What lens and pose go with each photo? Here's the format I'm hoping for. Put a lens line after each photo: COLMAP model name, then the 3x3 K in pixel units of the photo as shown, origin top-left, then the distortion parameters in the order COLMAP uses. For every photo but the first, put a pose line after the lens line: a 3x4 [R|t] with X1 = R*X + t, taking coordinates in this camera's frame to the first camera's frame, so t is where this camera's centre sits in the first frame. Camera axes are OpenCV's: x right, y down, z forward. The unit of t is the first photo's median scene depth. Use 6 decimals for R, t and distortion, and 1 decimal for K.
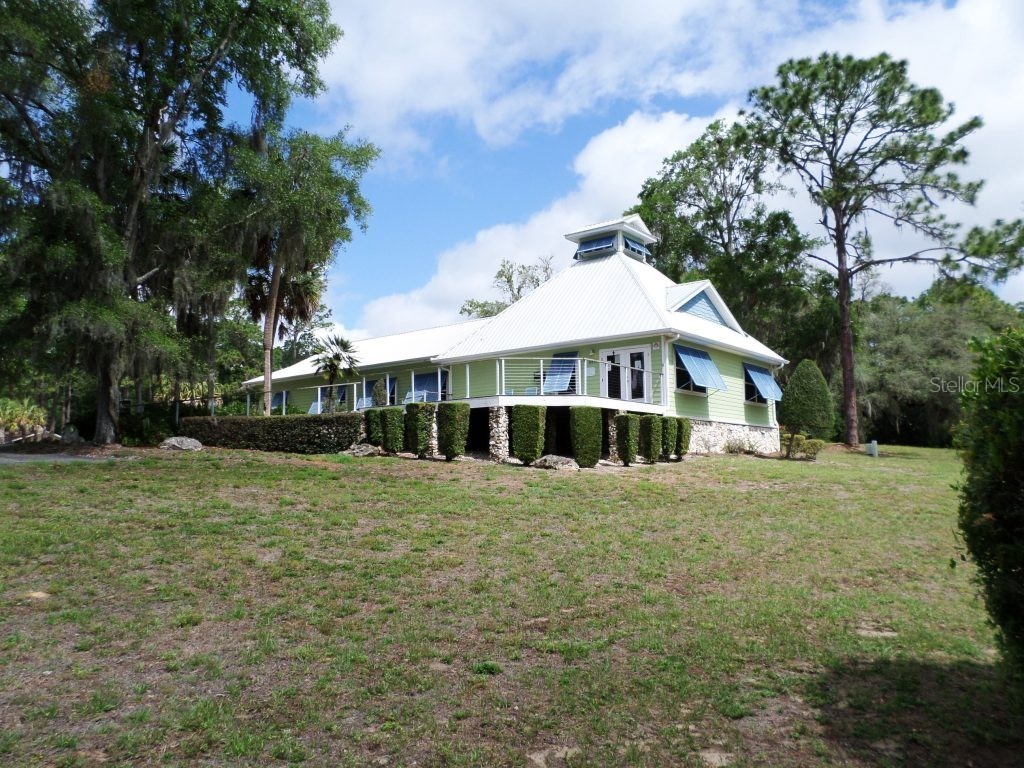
lens RADIAL K [[742.7, 0, 513.1], [0, 742.7, 389.3], [0, 0, 1]] dist [-0.000129, -0.000681]
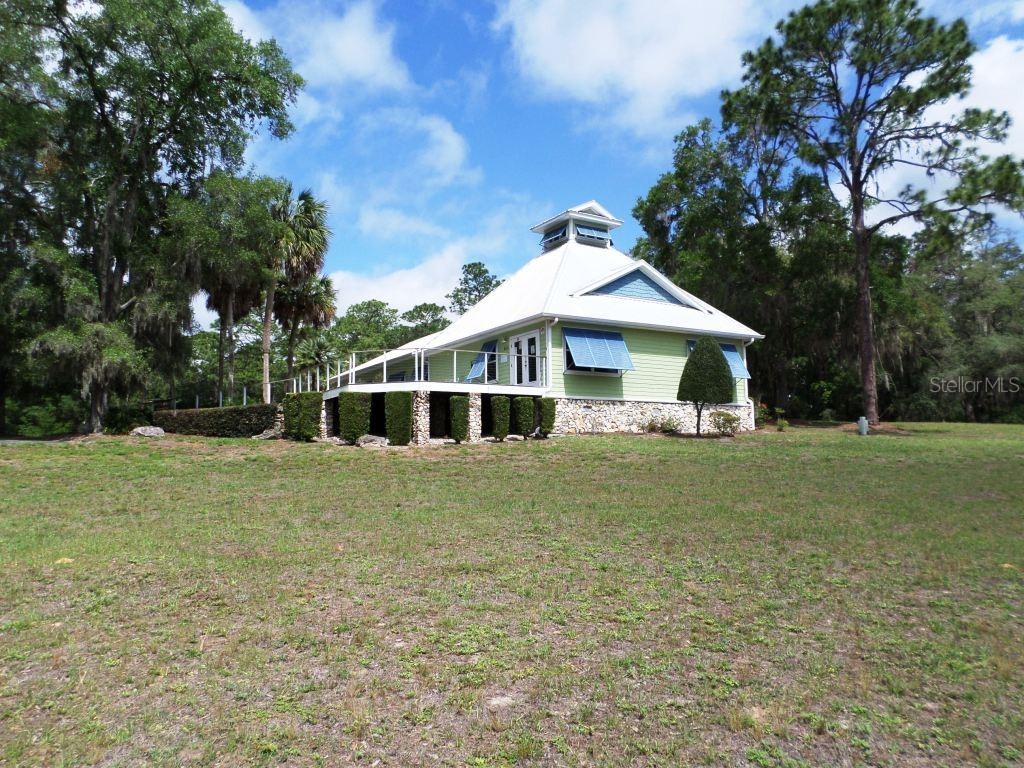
lens RADIAL K [[742.7, 0, 512.2], [0, 742.7, 378.7], [0, 0, 1]] dist [-0.000129, -0.000681]
pose [[0.945763, -0.042667, -0.322044, 0.458848], [0.041224, 0.999086, -0.011303, 0.018342], [0.322232, -0.002586, 0.946657, -0.004442]]
